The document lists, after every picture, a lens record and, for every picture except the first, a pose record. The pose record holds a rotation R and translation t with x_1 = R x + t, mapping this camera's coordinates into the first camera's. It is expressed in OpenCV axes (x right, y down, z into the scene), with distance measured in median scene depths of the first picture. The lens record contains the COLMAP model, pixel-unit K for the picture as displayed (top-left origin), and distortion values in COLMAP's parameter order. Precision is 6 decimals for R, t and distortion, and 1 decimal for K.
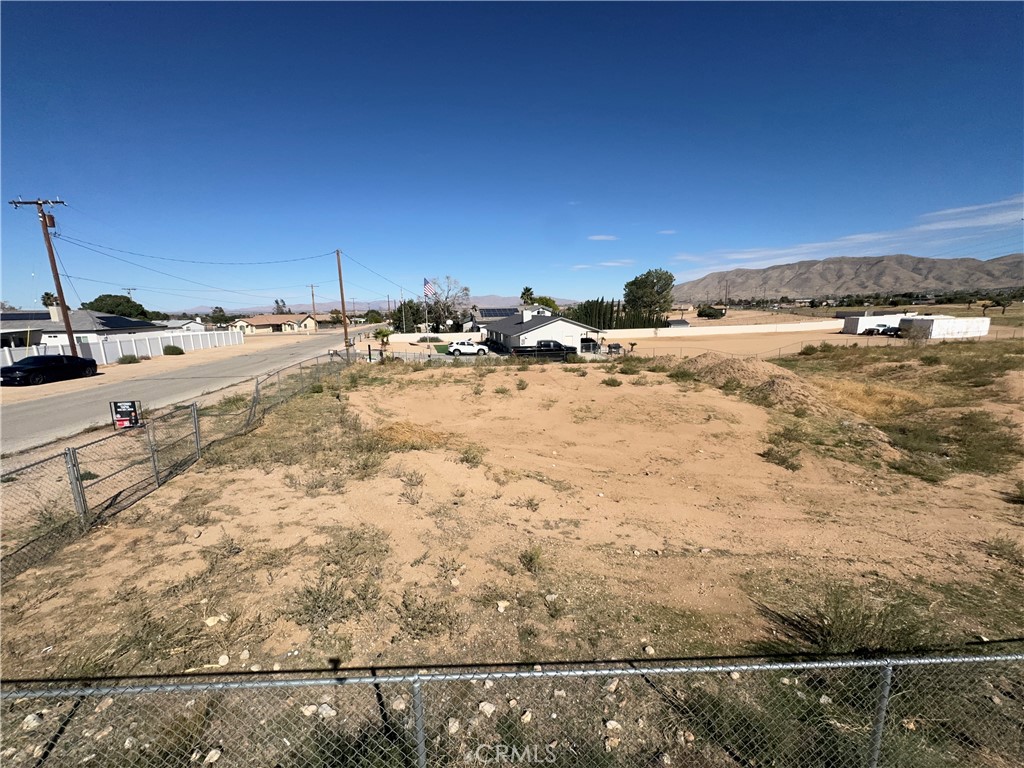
lens RADIAL K [[407.4, 0, 511.1], [0, 407.4, 384.5], [0, 0, 1]] dist [-0.003018, 0.000624]
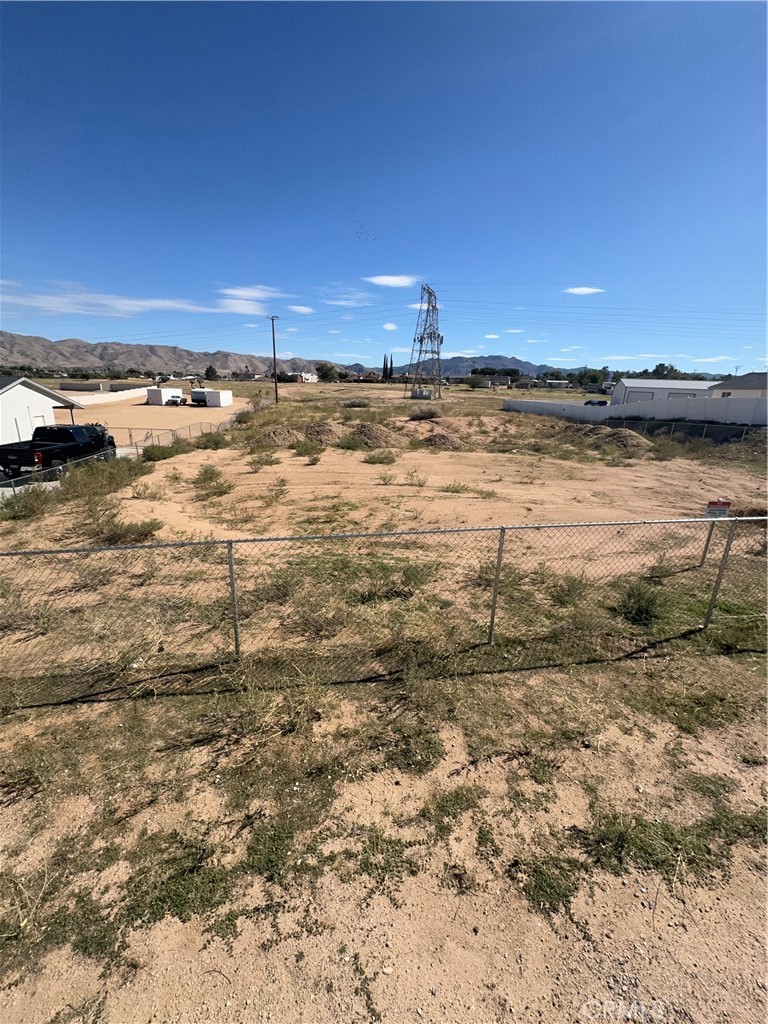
lens RADIAL K [[407.4, 0, 384.0], [0, 407.4, 512.0], [0, 0, 1]] dist [-0.003018, 0.000624]
pose [[0.074911, -0.273268, 0.959017, -0.325262], [0.151493, 0.953675, 0.259913, -0.065750], [-0.985616, 0.125814, 0.112839, 0.488519]]
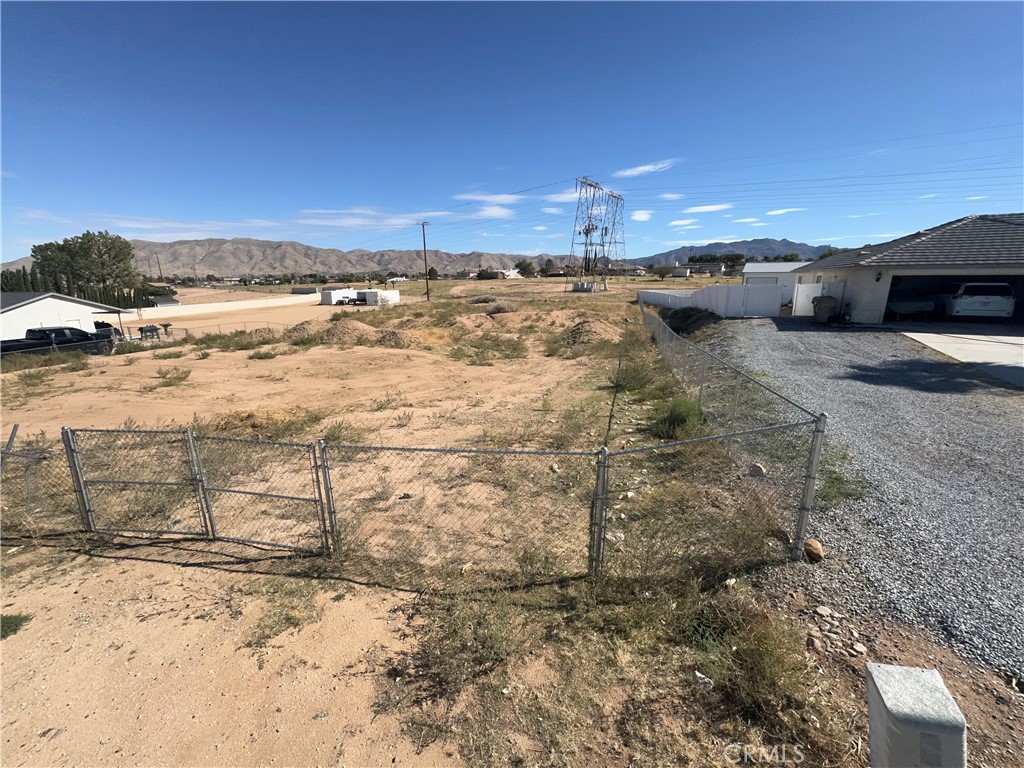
lens RADIAL K [[407.4, 0, 511.1], [0, 407.4, 384.5], [0, 0, 1]] dist [-0.003018, 0.000624]
pose [[0.348252, -0.219769, 0.911275, -0.231677], [0.174416, 0.970345, 0.167360, 0.000951], [-0.921032, 0.100657, 0.376256, 0.063934]]
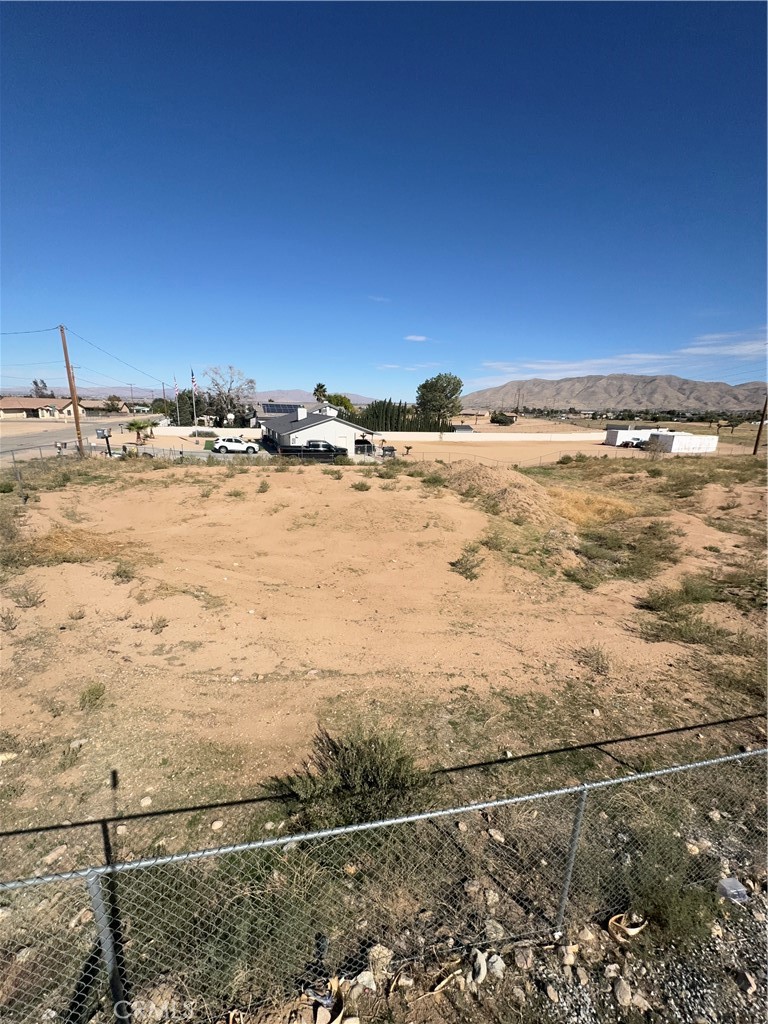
lens RADIAL K [[407.4, 0, 384.0], [0, 407.4, 512.0], [0, 0, 1]] dist [-0.003018, 0.000624]
pose [[0.986259, 0.011707, 0.164789, 0.076044], [-0.022900, 0.997544, 0.066188, -0.005751], [-0.163610, -0.069052, 0.984105, 0.008445]]
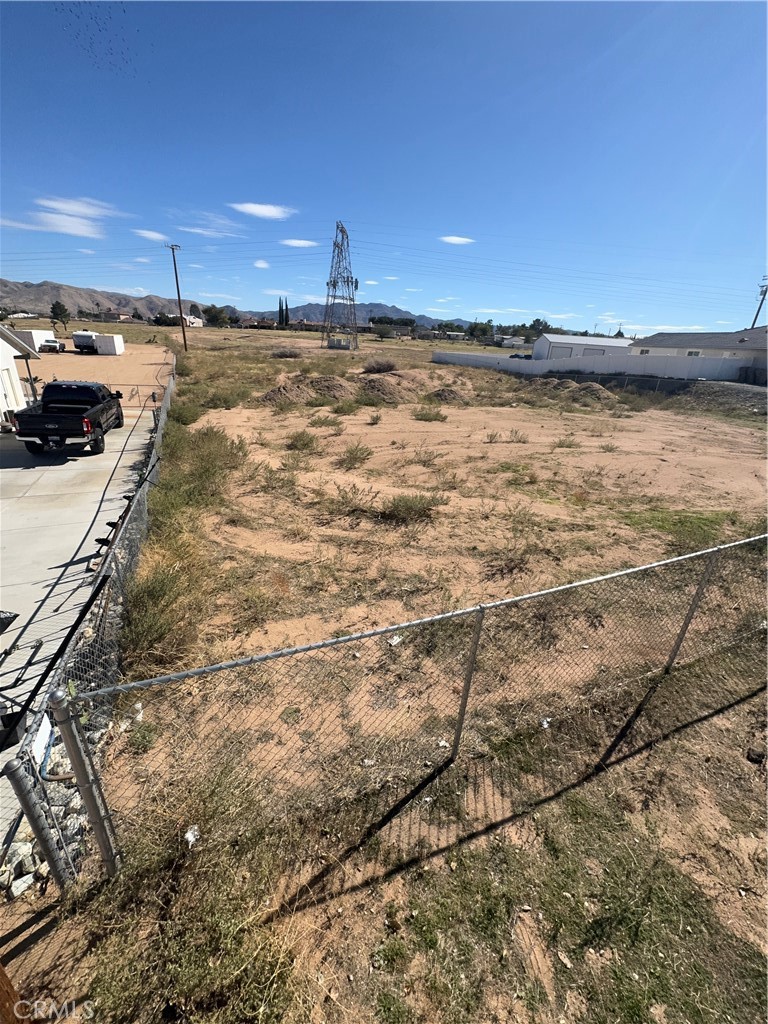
lens RADIAL K [[407.4, 0, 384.0], [0, 407.4, 512.0], [0, 0, 1]] dist [-0.003018, 0.000624]
pose [[-0.195015, -0.373662, 0.906833, -0.310706], [0.129511, 0.906678, 0.401449, -0.096265], [-0.972212, 0.195733, -0.128422, 0.667594]]
